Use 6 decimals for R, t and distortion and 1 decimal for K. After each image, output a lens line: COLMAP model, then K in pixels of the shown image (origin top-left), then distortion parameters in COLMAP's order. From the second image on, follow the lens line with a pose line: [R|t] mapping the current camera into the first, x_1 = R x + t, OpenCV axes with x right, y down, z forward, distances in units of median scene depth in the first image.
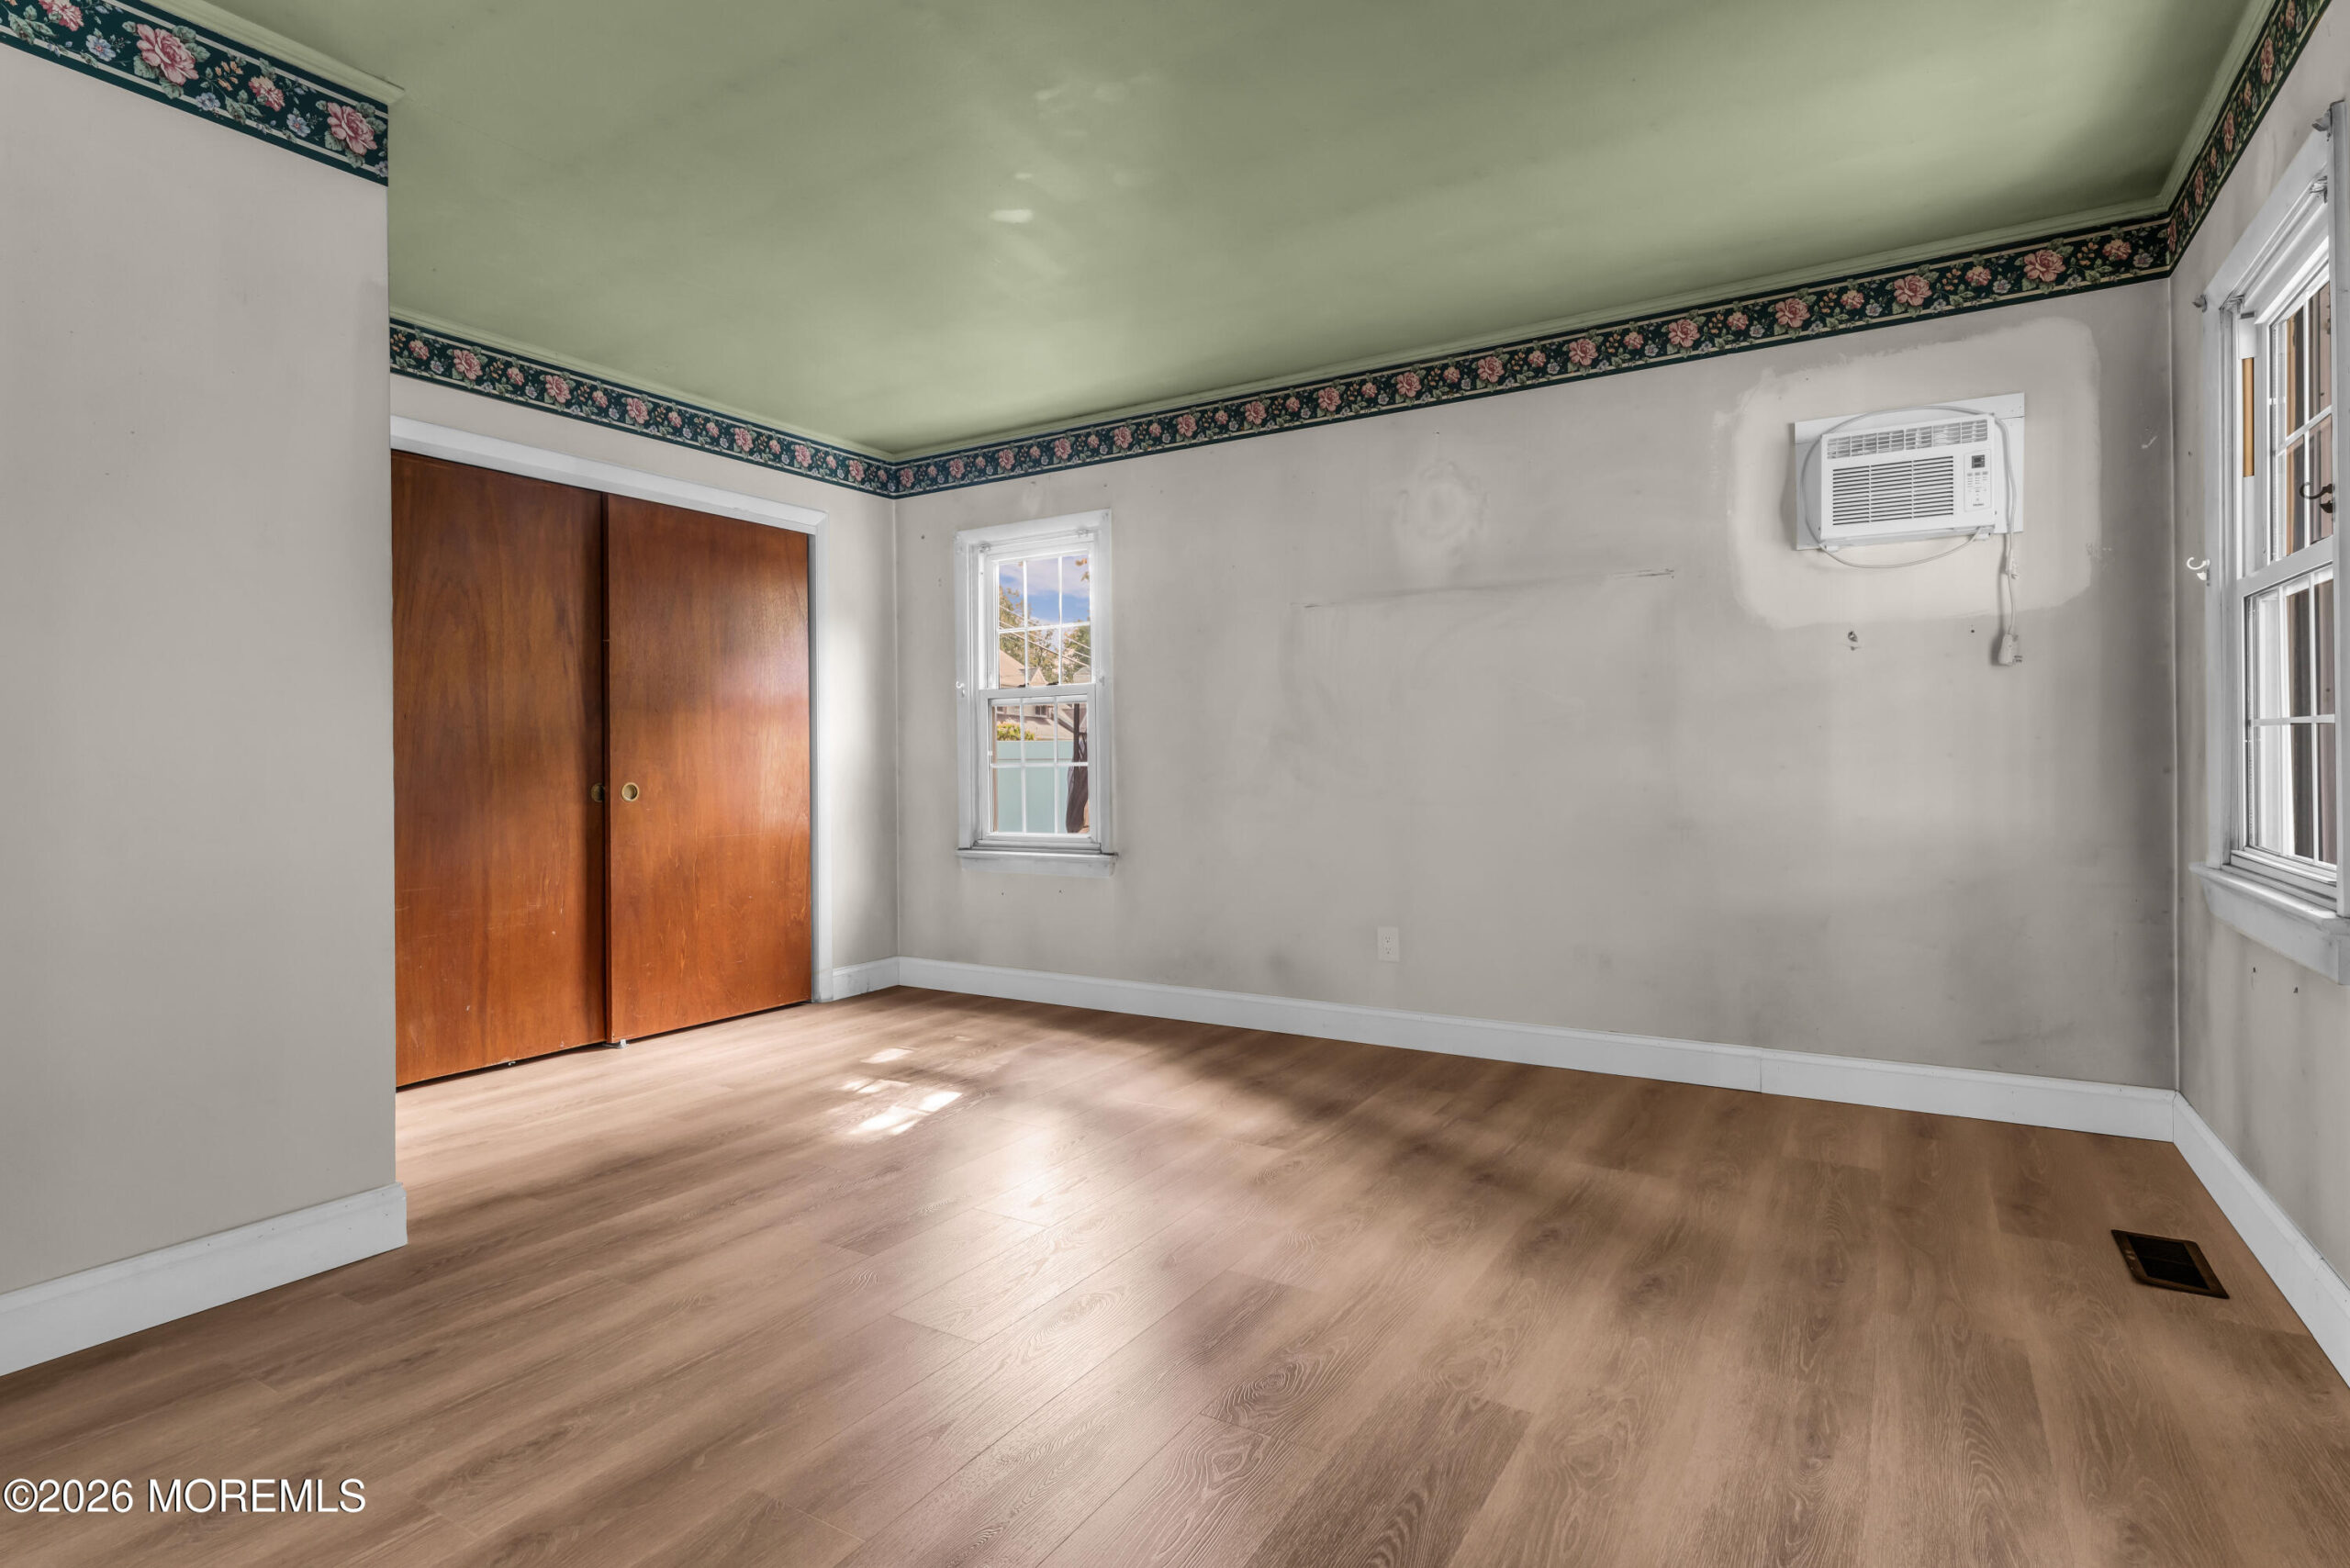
lens RADIAL K [[1188.5, 0, 1173.4], [0, 1188.5, 765.3], [0, 0, 1]] dist [-0.002712, -0.000656]
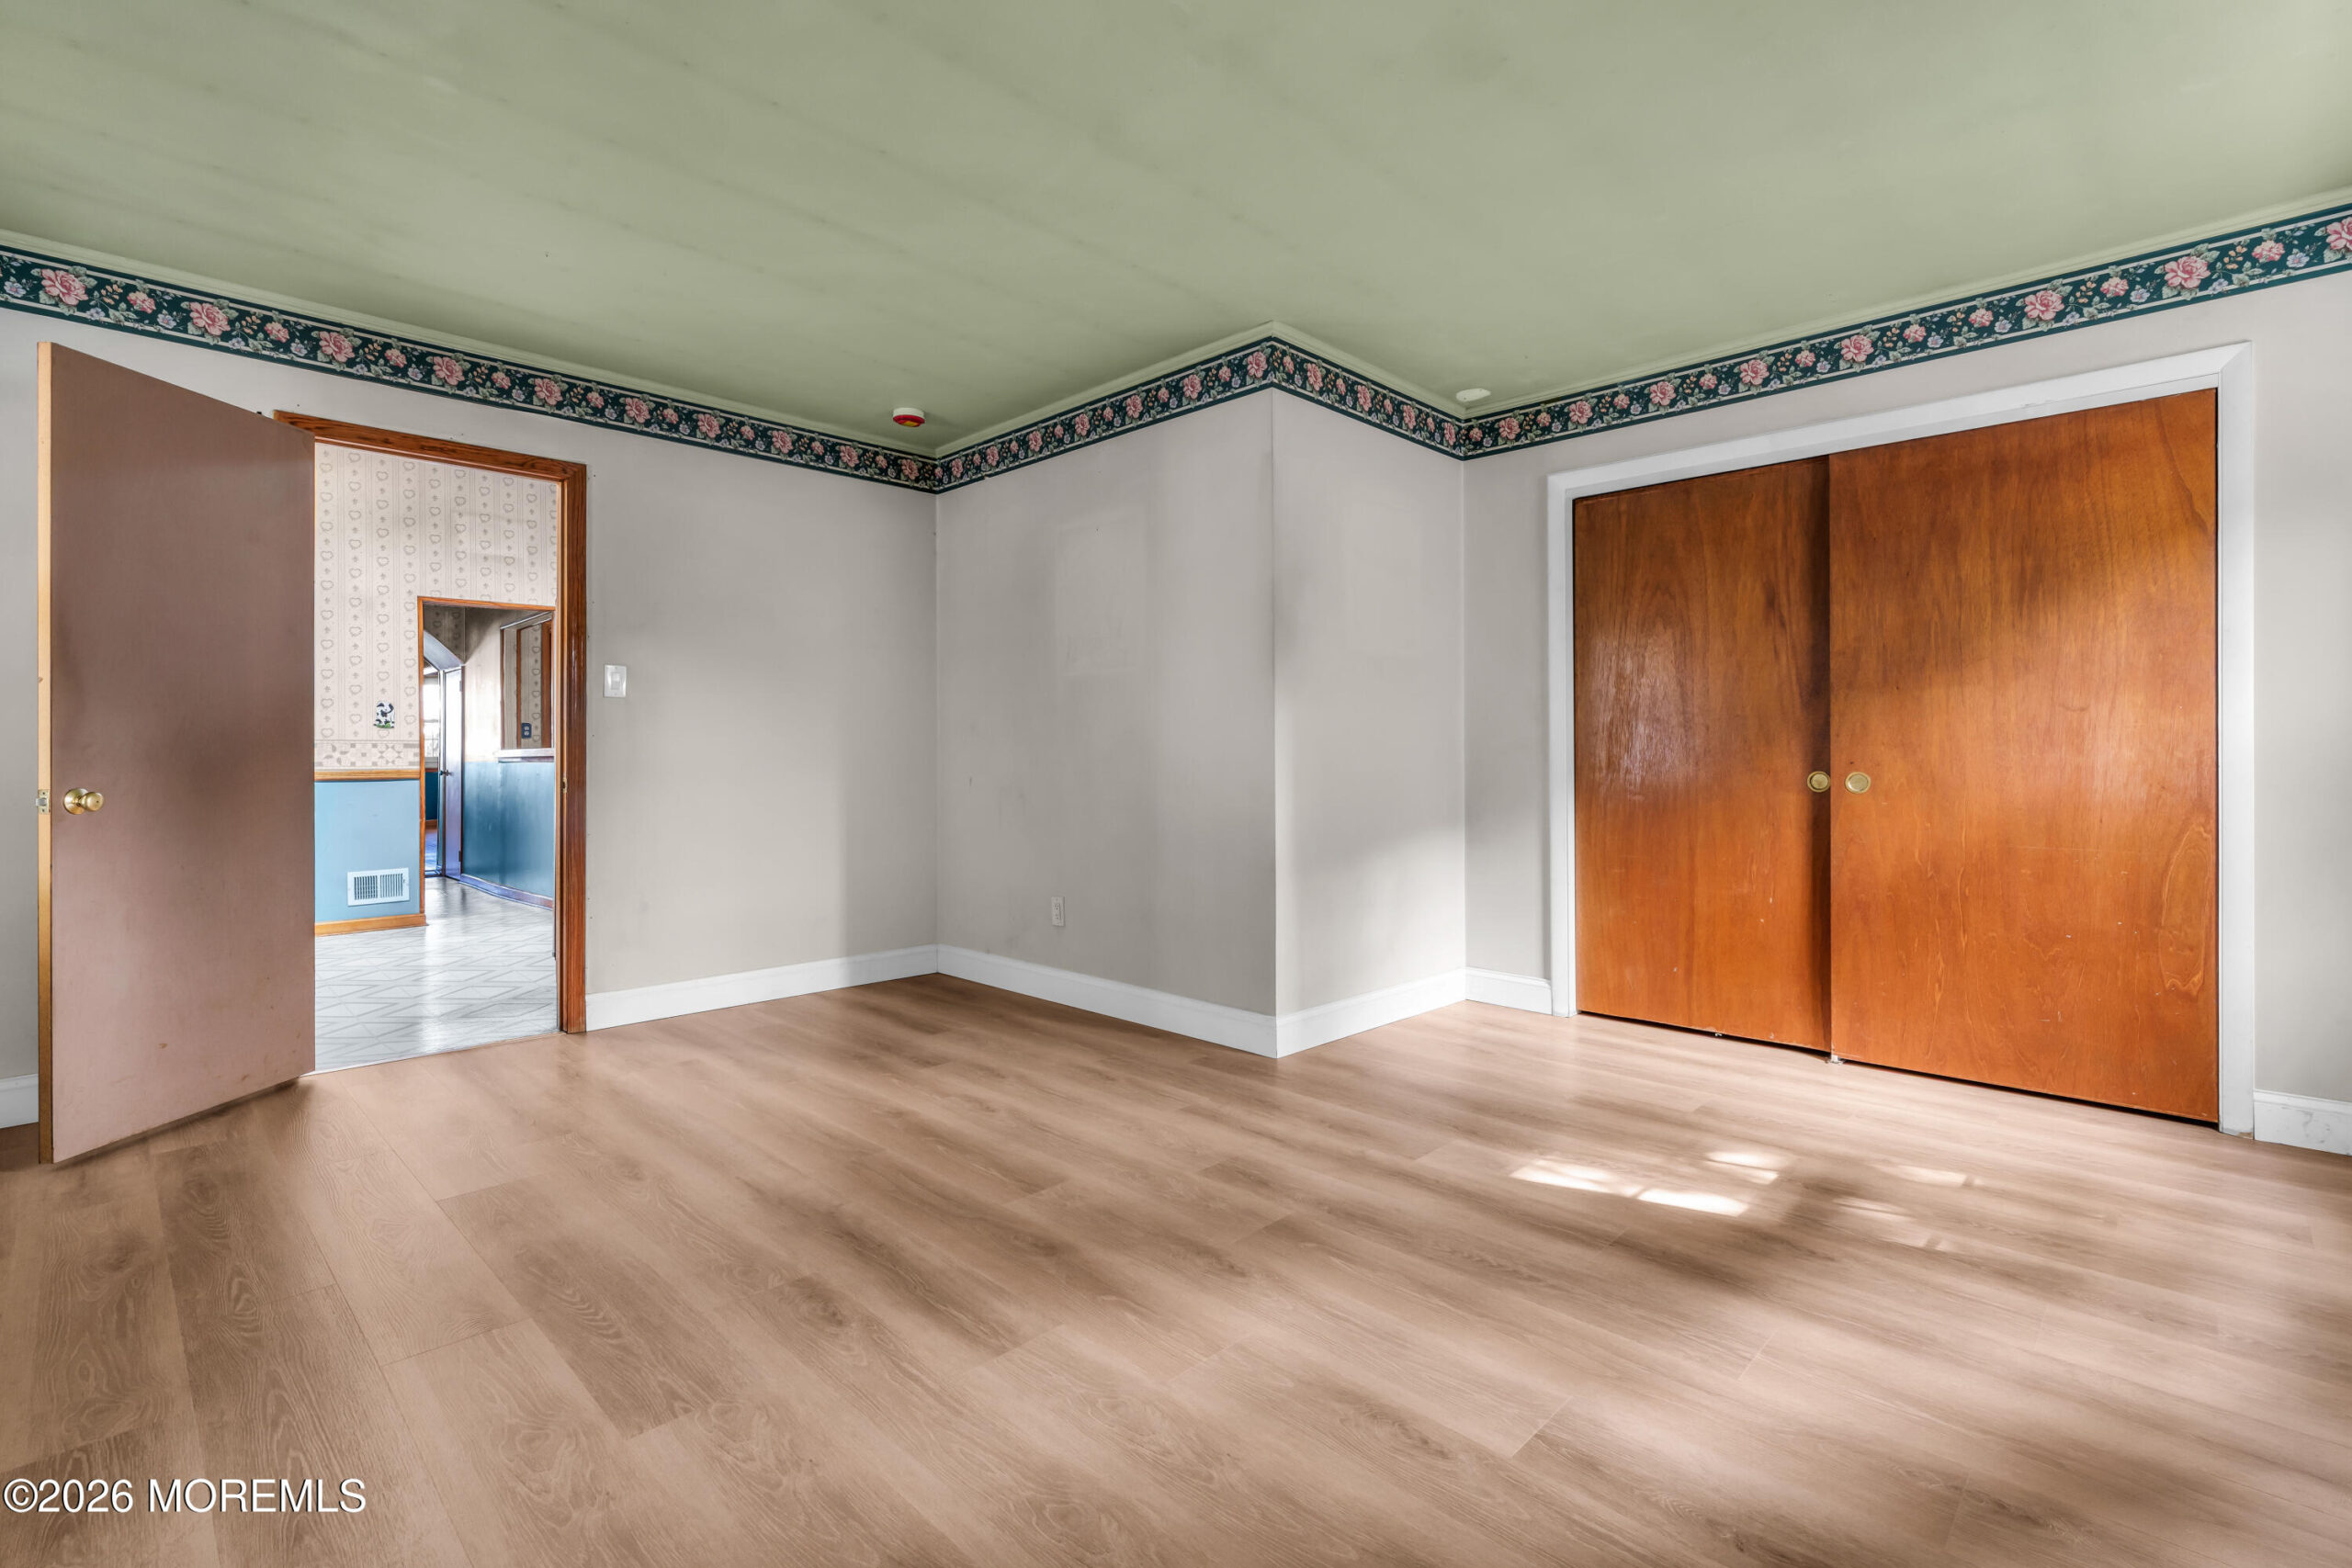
lens RADIAL K [[1065.5, 0, 1158.5], [0, 1065.5, 751.3], [0, 0, 1]] dist [-0.004082, -0.000266]
pose [[-0.231200, 0.004635, -0.972895, 0.682438], [0.001378, 0.999989, 0.004437, -0.007300], [0.972905, -0.000315, -0.231204, 1.064397]]
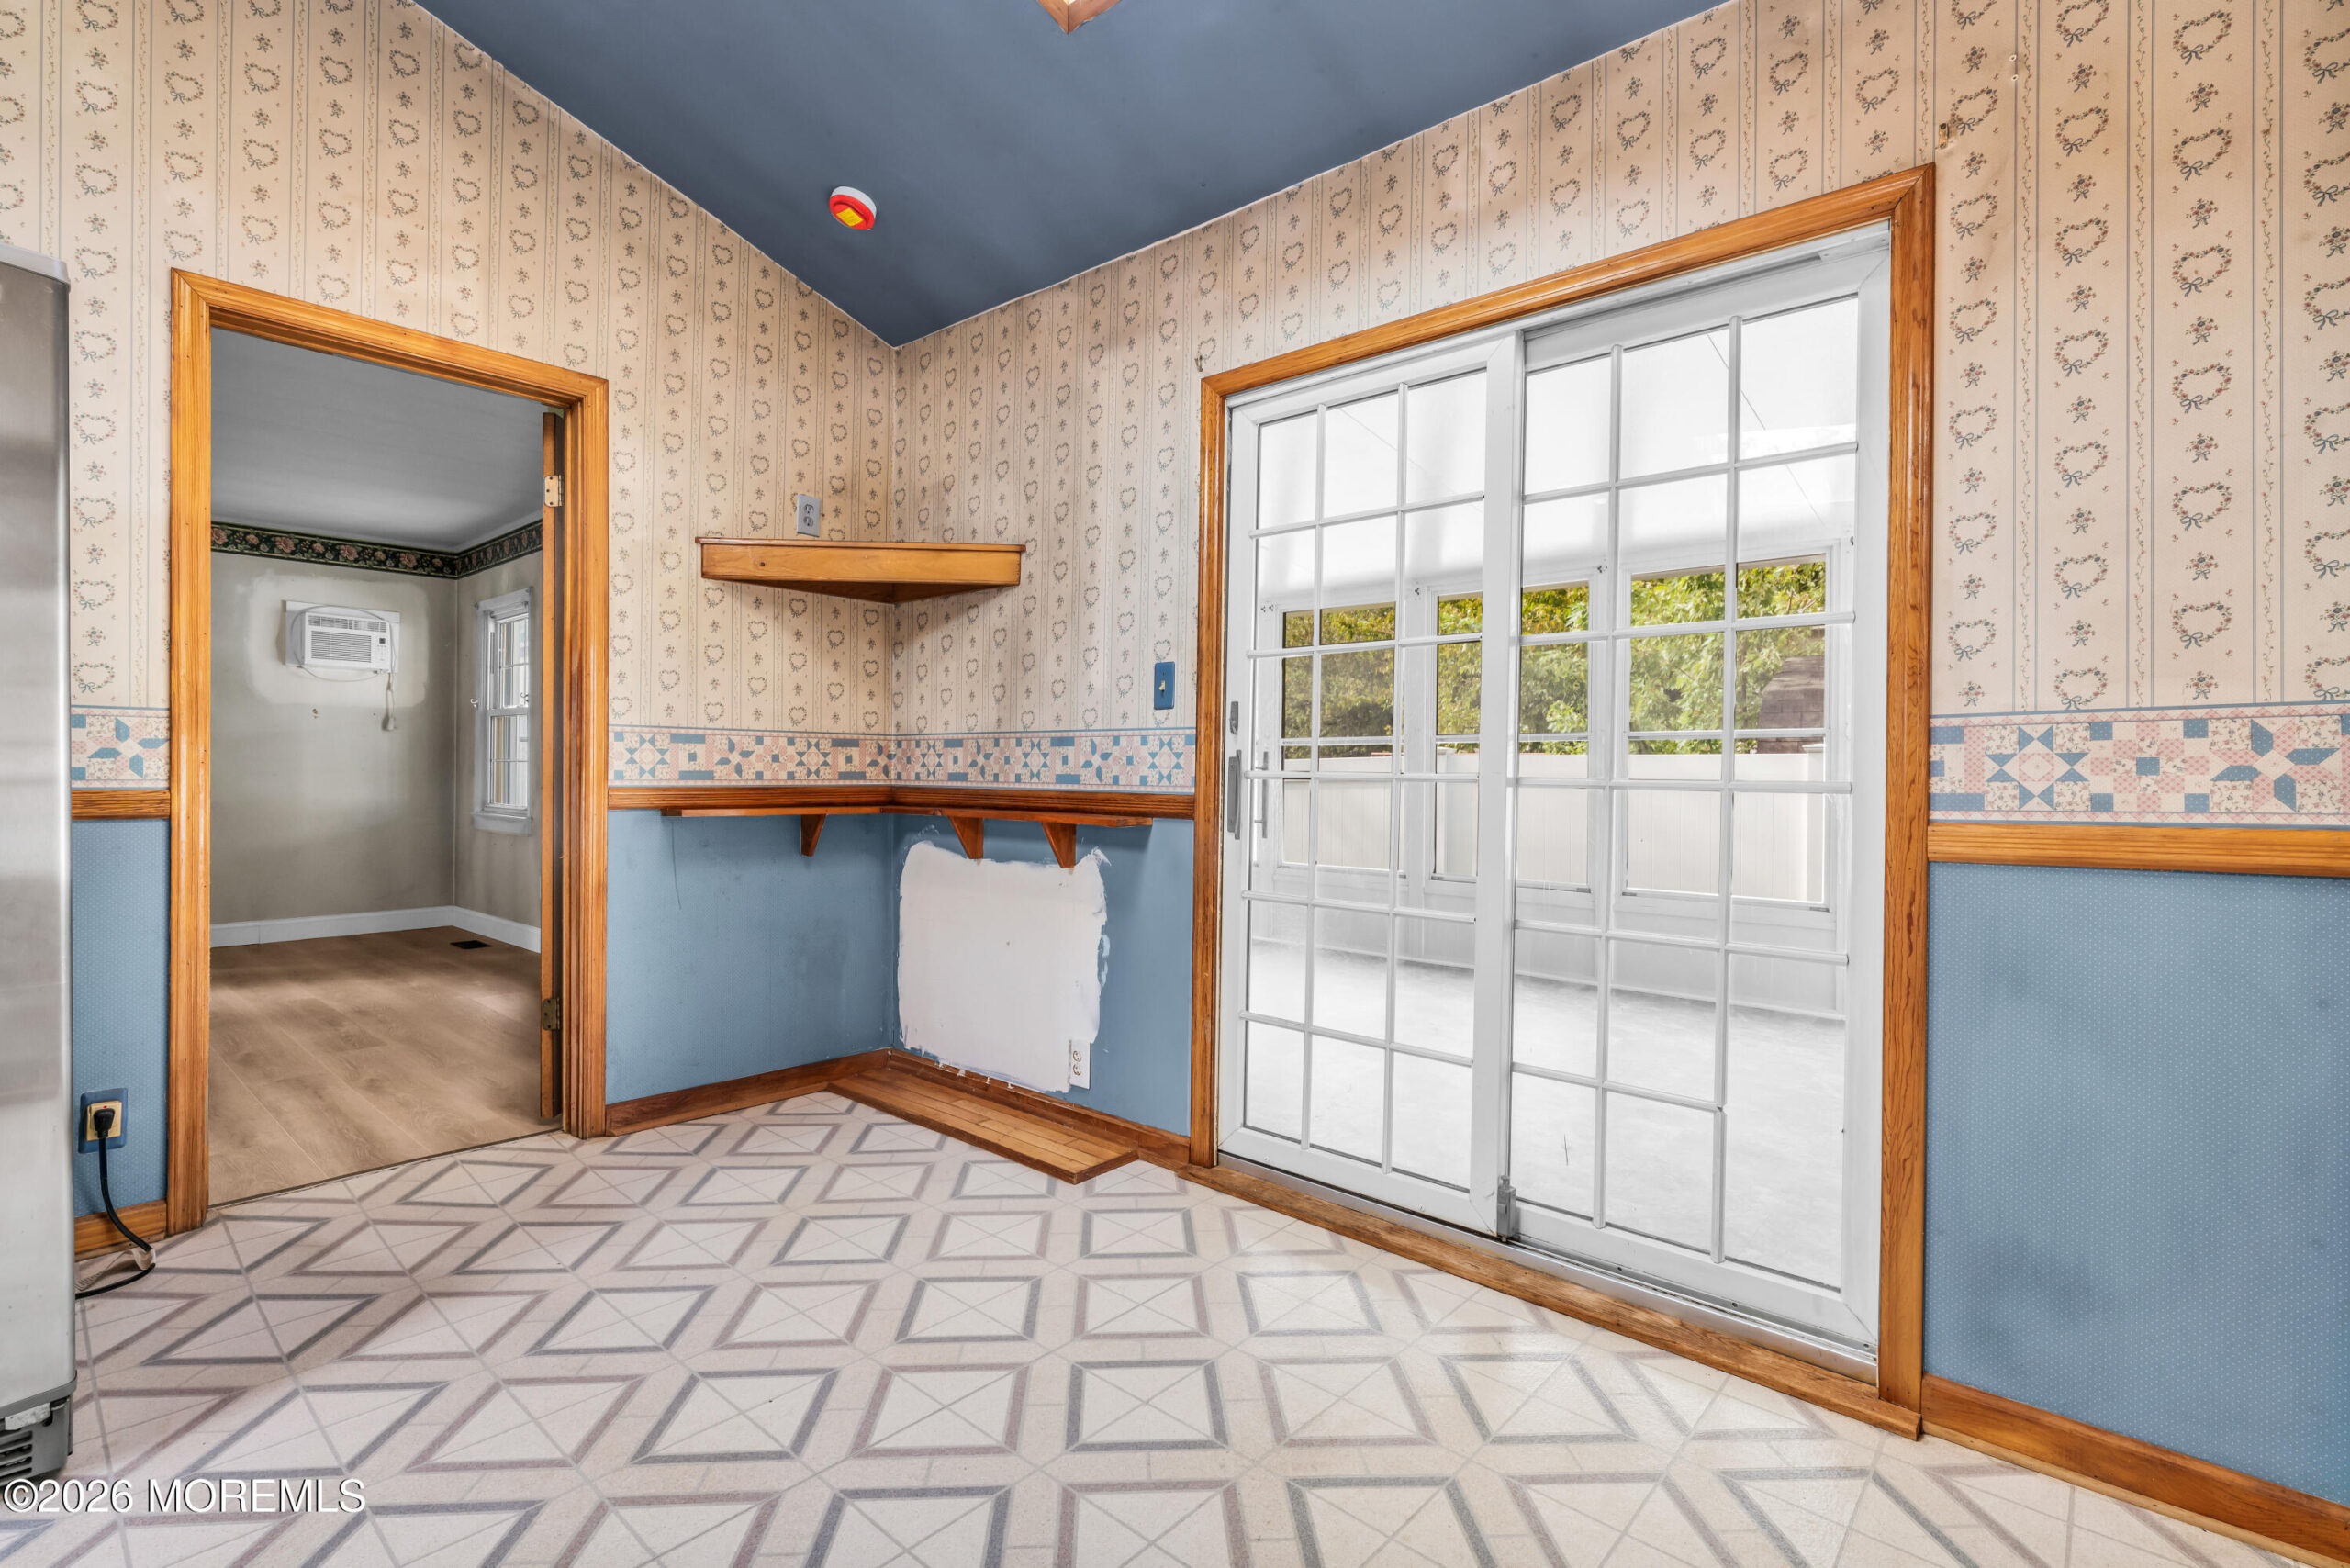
lens RADIAL K [[1081.9, 0, 1174.9], [0, 1081.9, 772.9], [0, 0, 1]] dist [-0.000178, -0.000079]
pose [[0.171357, 0.009352, 0.985165, -0.693251], [-0.012192, 0.999899, -0.007372, -0.003915], [-0.985134, -0.010748, 0.171454, -0.538501]]
